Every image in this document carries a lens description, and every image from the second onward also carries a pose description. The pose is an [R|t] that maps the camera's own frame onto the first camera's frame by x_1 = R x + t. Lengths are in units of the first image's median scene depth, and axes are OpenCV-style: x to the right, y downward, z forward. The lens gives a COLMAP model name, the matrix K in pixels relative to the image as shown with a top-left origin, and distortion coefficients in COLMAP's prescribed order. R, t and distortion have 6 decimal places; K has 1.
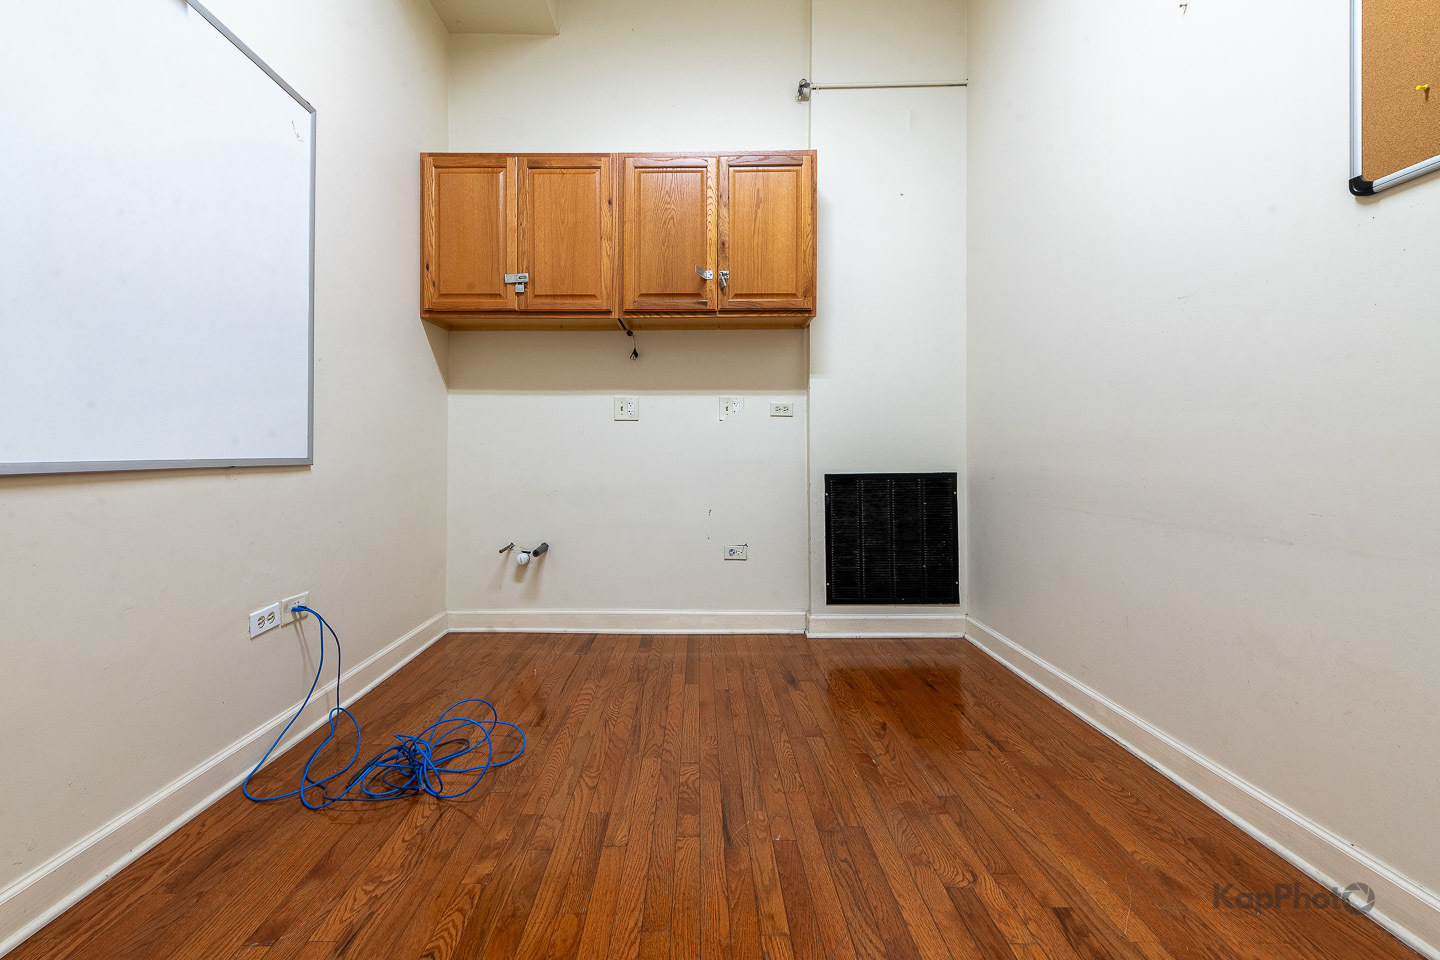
lens RADIAL K [[597.8, 0, 688.7], [0, 597.8, 440.5], [0, 0, 1]] dist [0.010433, -0.000606]
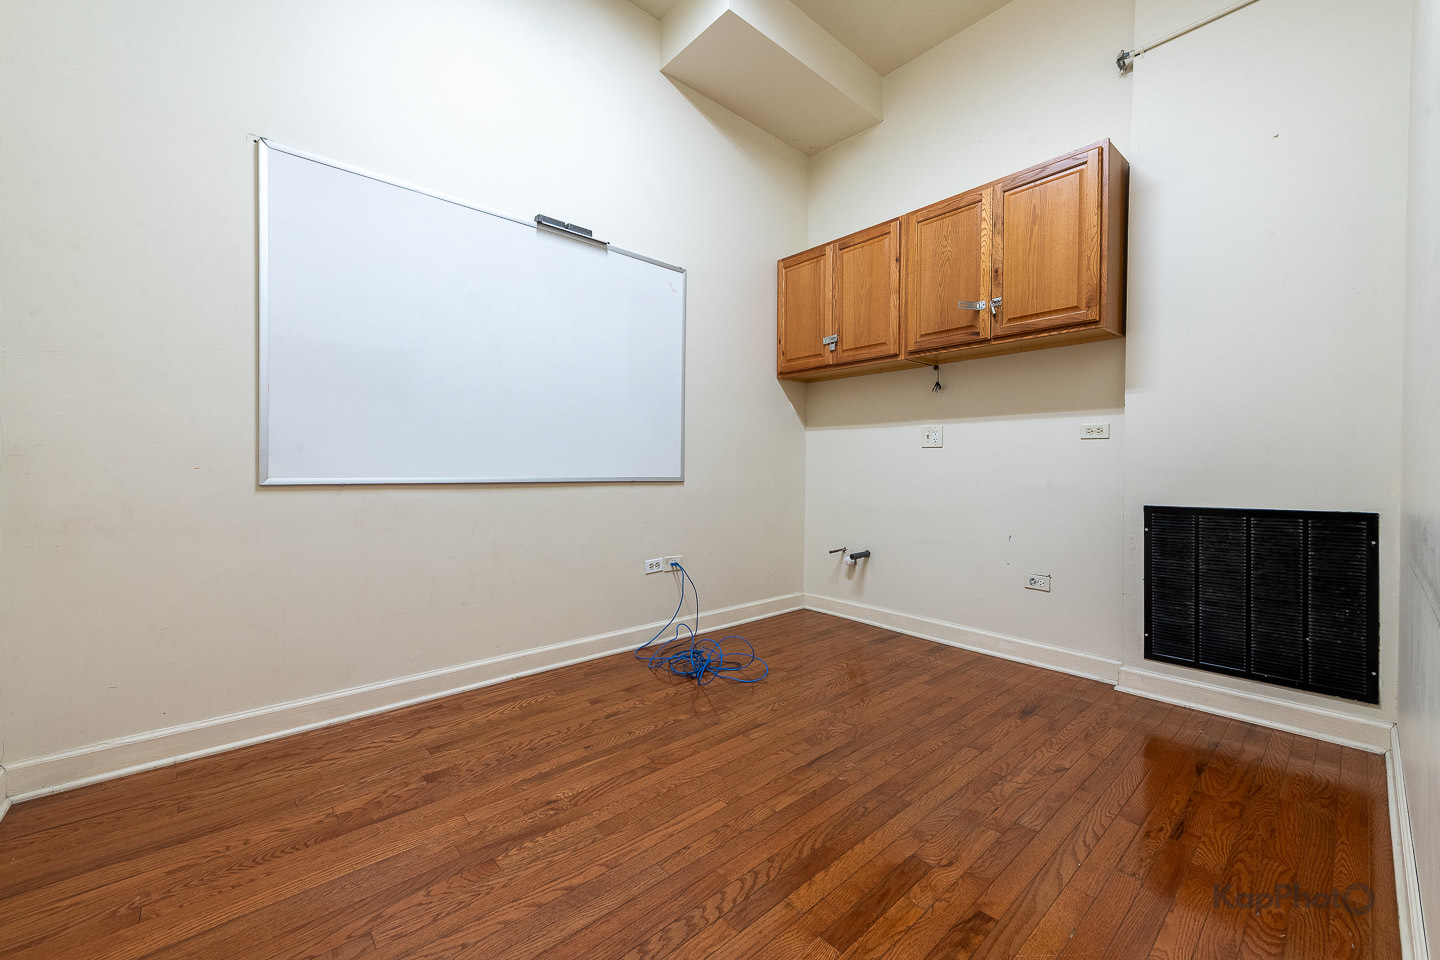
lens RADIAL K [[565.8, 0, 698.2], [0, 565.8, 468.6], [0, 0, 1]] dist [0.008973, -0.000290]
pose [[0.656901, 0.003719, -0.753967, 0.448909], [0.003450, 0.999963, 0.007938, -0.005199], [0.753969, -0.007815, 0.656864, -0.011516]]
